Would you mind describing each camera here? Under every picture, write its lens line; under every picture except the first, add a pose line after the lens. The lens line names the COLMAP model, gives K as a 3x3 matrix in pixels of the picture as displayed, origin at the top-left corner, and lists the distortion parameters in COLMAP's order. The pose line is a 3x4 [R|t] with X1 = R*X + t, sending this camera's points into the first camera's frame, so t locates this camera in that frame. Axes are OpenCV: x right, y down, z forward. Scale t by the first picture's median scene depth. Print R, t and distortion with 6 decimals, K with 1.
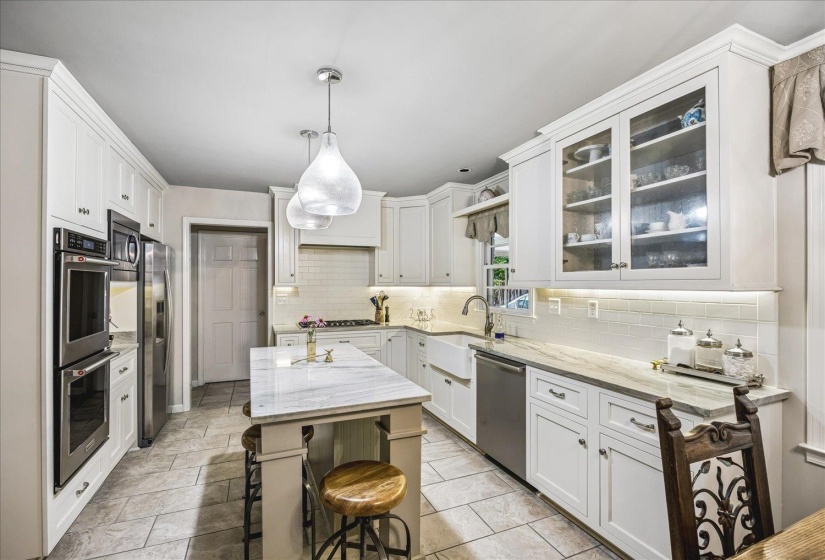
lens RADIAL K [[376.8, 0, 409.2], [0, 376.8, 280.3], [0, 0, 1]] dist [-0.018270, 0.000672]
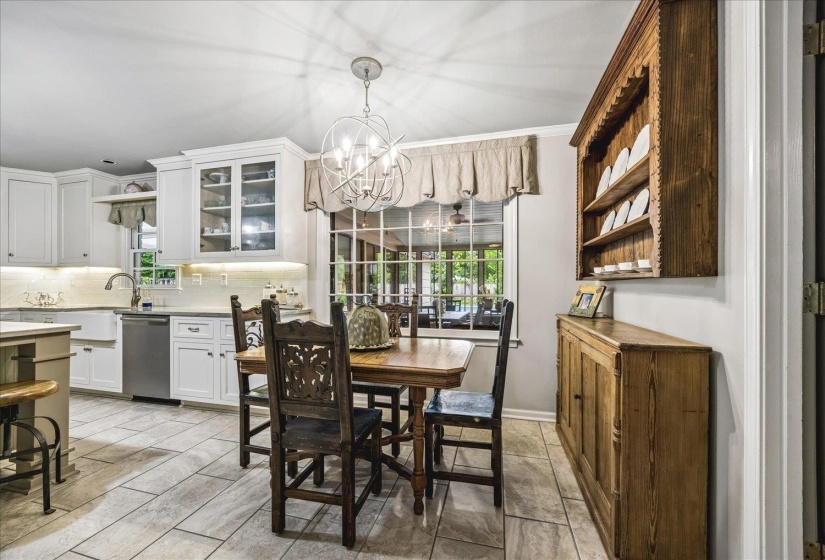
lens RADIAL K [[318.4, 0, 415.0], [0, 318.4, 286.0], [0, 0, 1]] dist [-0.003031, 0.000131]
pose [[0.598284, 0.000415, 0.801284, -0.093157], [-0.006886, 0.999966, 0.004623, 0.099730], [-0.801254, -0.008283, 0.598267, -0.443386]]
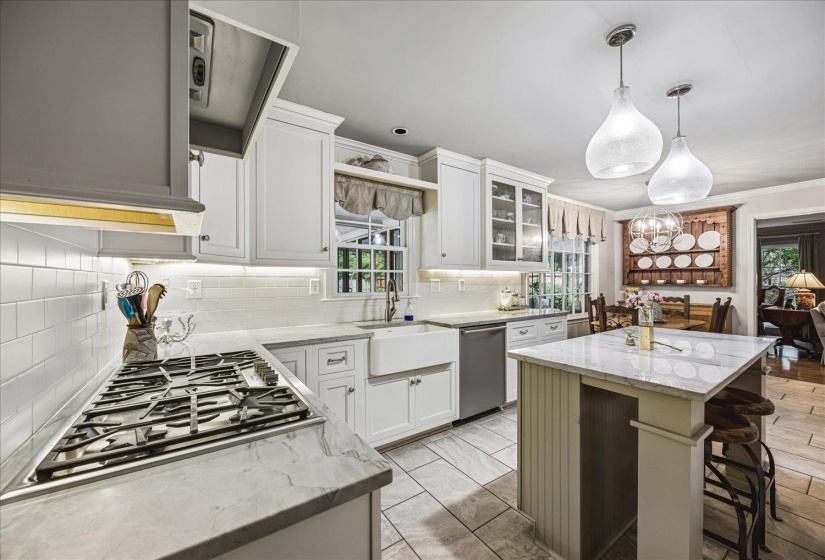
lens RADIAL K [[318.4, 0, 413.3], [0, 318.4, 279.3], [0, 0, 1]] dist [-0.003031, 0.000131]
pose [[-0.217791, -0.003117, 0.975990, -0.799511], [-0.007643, 0.999970, 0.001488, 0.057173], [-0.975965, -0.007135, -0.217809, 1.602245]]
